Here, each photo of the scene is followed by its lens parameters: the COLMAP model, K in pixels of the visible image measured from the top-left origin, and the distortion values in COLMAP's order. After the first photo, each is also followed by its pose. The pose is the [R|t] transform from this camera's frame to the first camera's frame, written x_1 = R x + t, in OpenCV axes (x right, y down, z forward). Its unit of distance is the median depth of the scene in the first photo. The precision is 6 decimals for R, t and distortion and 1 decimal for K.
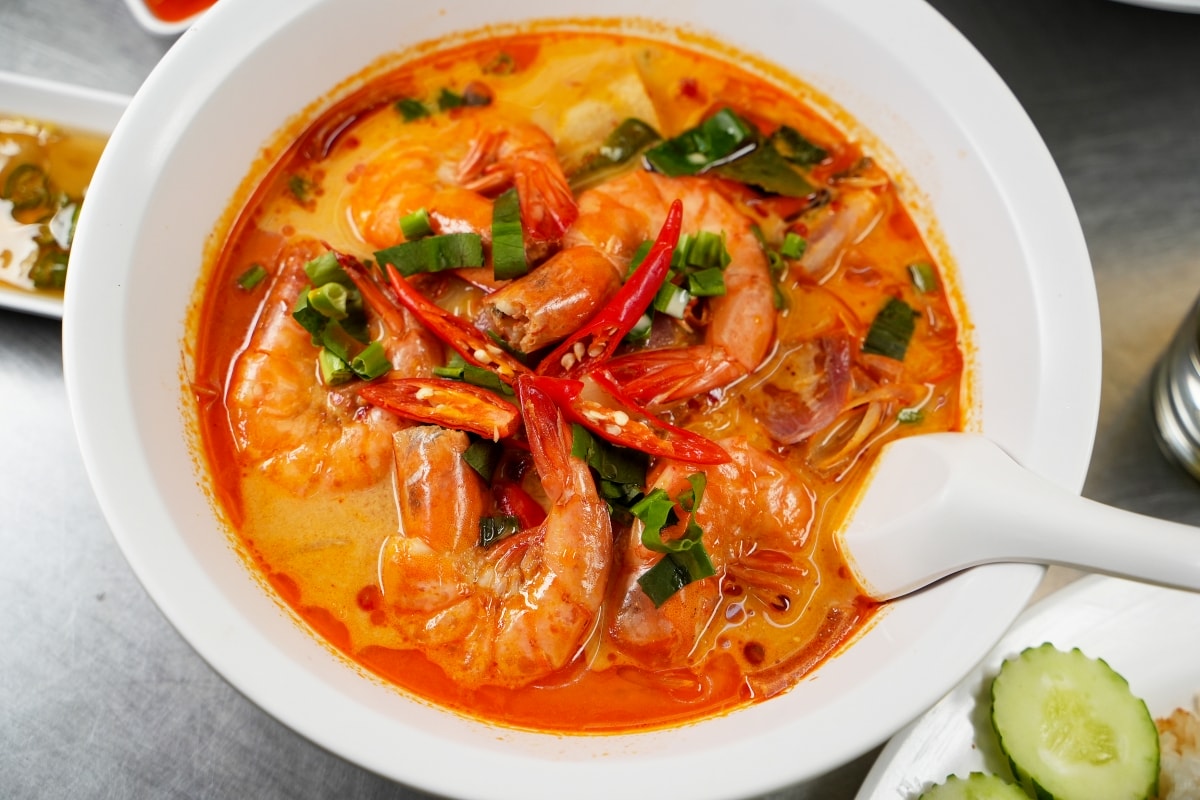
lens RADIAL K [[2438.7, 0, 599.2], [0, 2438.7, 398.3], [0, 0, 1]] dist [-0.000604, 0.000000]
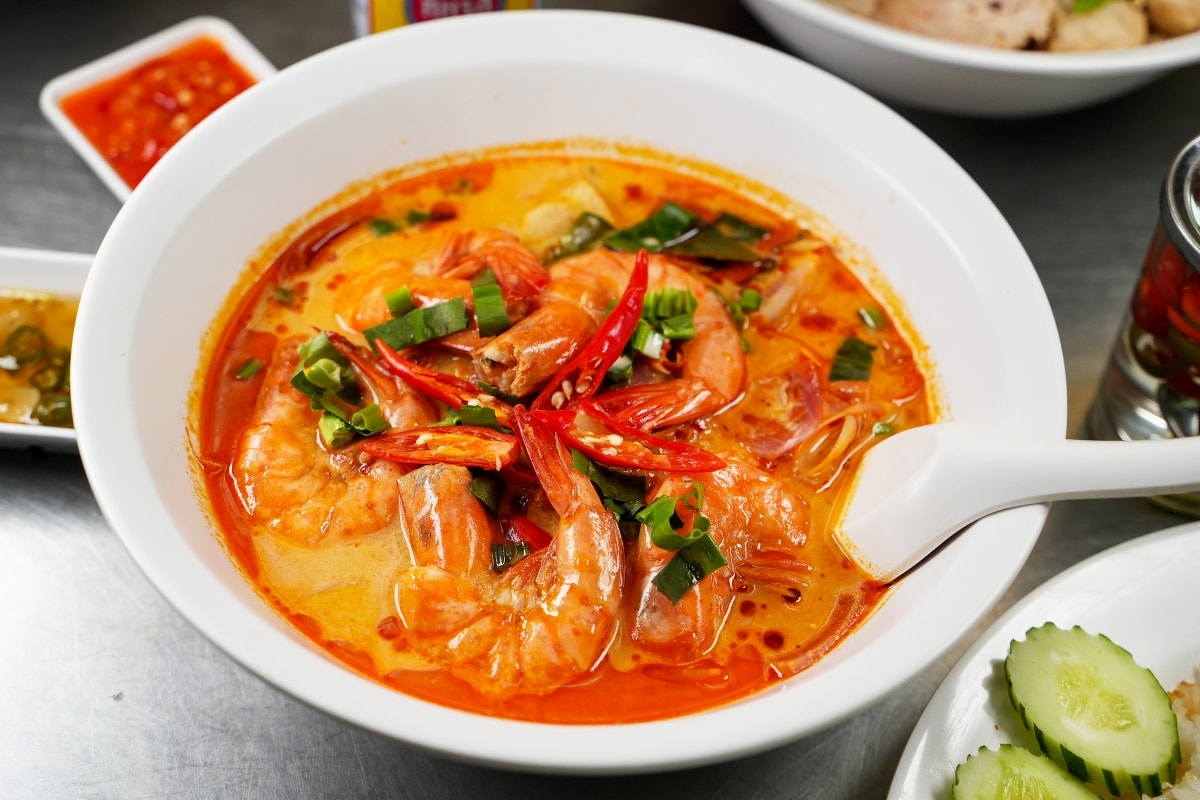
lens RADIAL K [[1993.0, 0, 590.0], [0, 1993.0, 401.3], [0, 0, 1]] dist [0.008830, 0.000000]
pose [[0.992832, -0.097419, 0.069236, -0.058004], [0.112100, 0.959942, -0.256796, 0.205578], [-0.041446, 0.262717, 0.963982, 0.172076]]
